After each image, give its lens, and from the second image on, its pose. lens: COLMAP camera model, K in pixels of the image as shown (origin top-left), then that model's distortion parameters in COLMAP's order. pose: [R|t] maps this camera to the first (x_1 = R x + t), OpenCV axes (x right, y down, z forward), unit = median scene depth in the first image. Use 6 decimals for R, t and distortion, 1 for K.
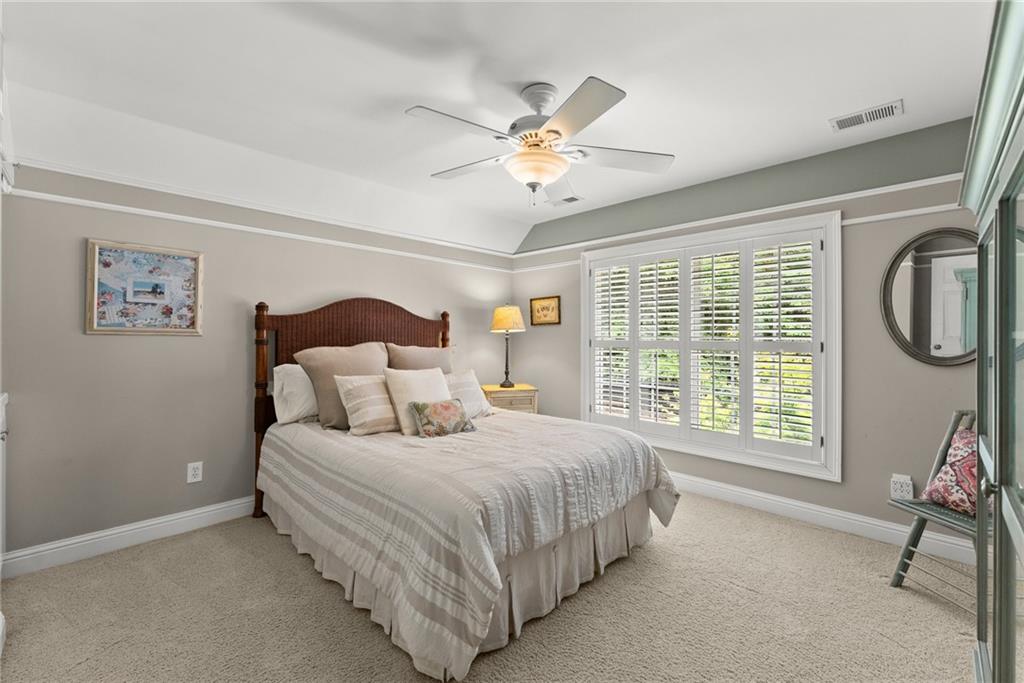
lens RADIAL K [[409.3, 0, 511.8], [0, 409.3, 338.9], [0, 0, 1]] dist [-0.001027, -0.000105]
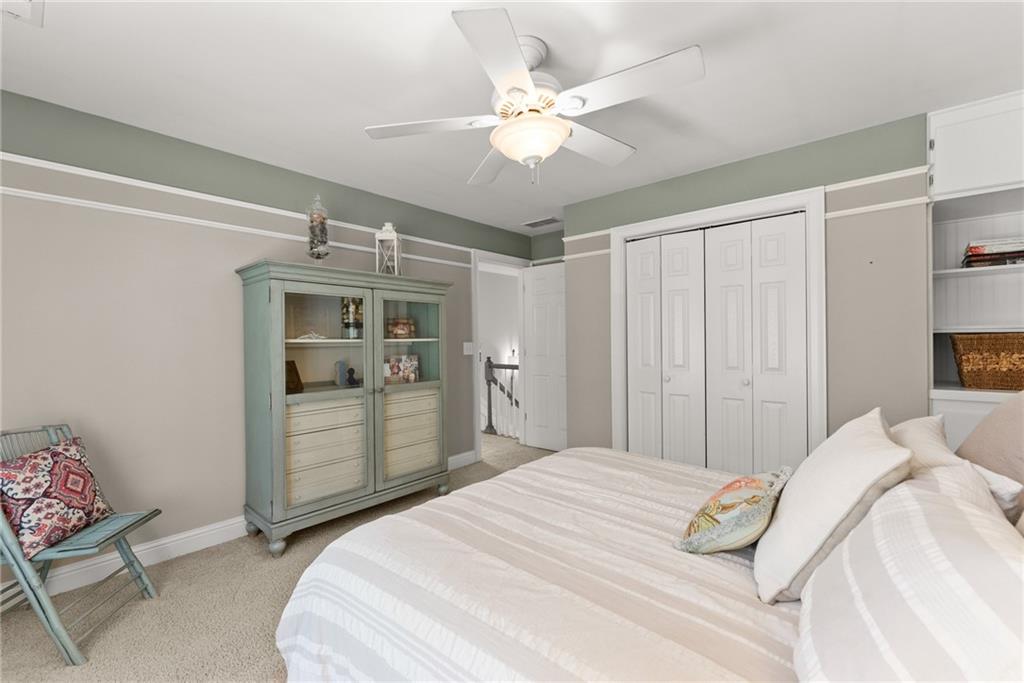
lens RADIAL K [[409.3, 0, 512.5], [0, 409.3, 340.1], [0, 0, 1]] dist [-0.001027, -0.000105]
pose [[-0.997062, 0.004808, -0.076449, 0.169050], [0.004813, 0.999988, 0.000121, -0.012240], [0.076449, -0.000247, -0.997073, 1.951141]]
